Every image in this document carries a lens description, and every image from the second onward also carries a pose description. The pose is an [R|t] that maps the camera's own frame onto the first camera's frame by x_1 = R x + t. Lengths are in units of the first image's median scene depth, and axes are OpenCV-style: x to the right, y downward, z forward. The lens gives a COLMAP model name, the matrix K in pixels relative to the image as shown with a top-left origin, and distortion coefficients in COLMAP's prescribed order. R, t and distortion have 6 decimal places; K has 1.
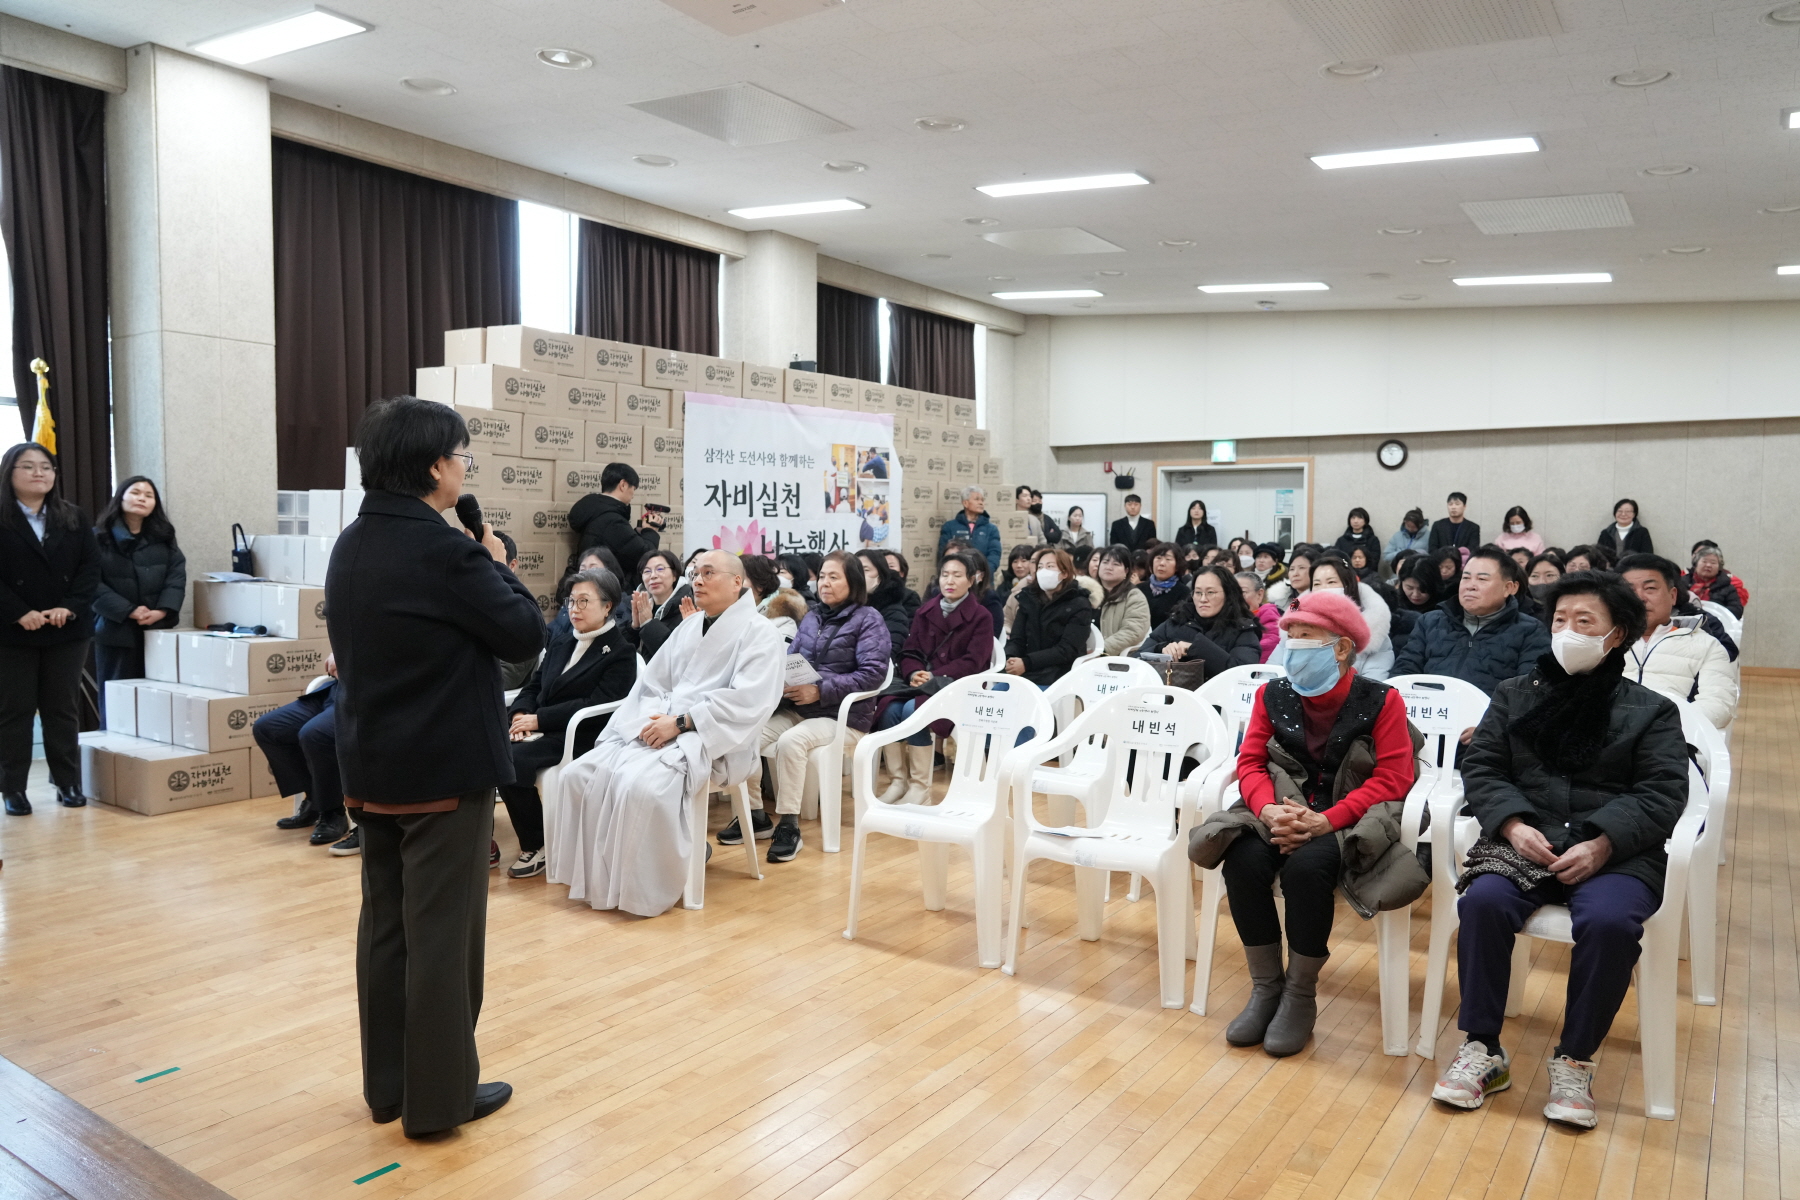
lens RADIAL K [[1284.1, 0, 904.4], [0, 1284.1, 594.9], [0, 0, 1]] dist [-0.029682, 0.032797]
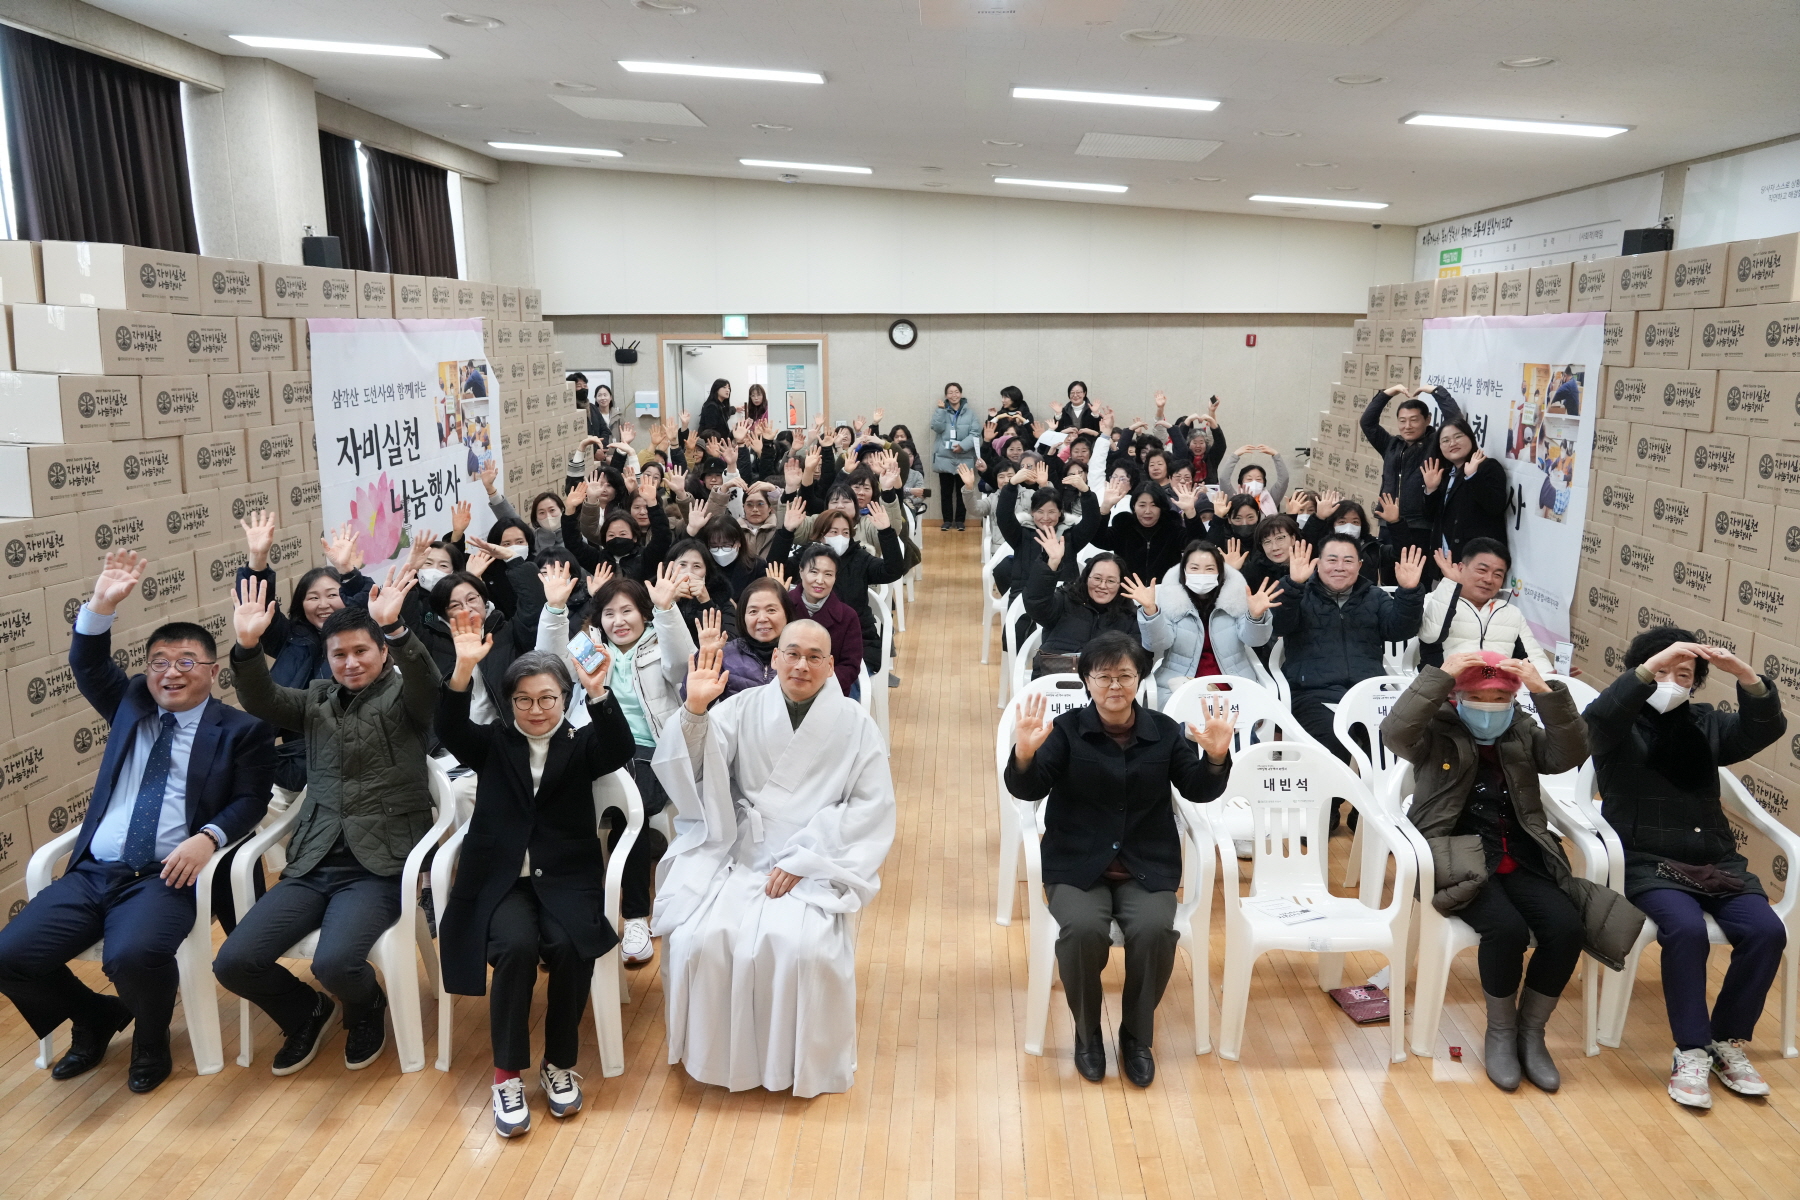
lens RADIAL K [[1284.1, 0, 906.3], [0, 1284.1, 605.7], [0, 0, 1]] dist [-0.029682, 0.032797]
pose [[0.835920, -0.122426, 0.535023, -0.256598], [0.030608, 0.983686, 0.177269, -0.098634], [-0.547997, -0.131807, 0.826031, 0.139754]]
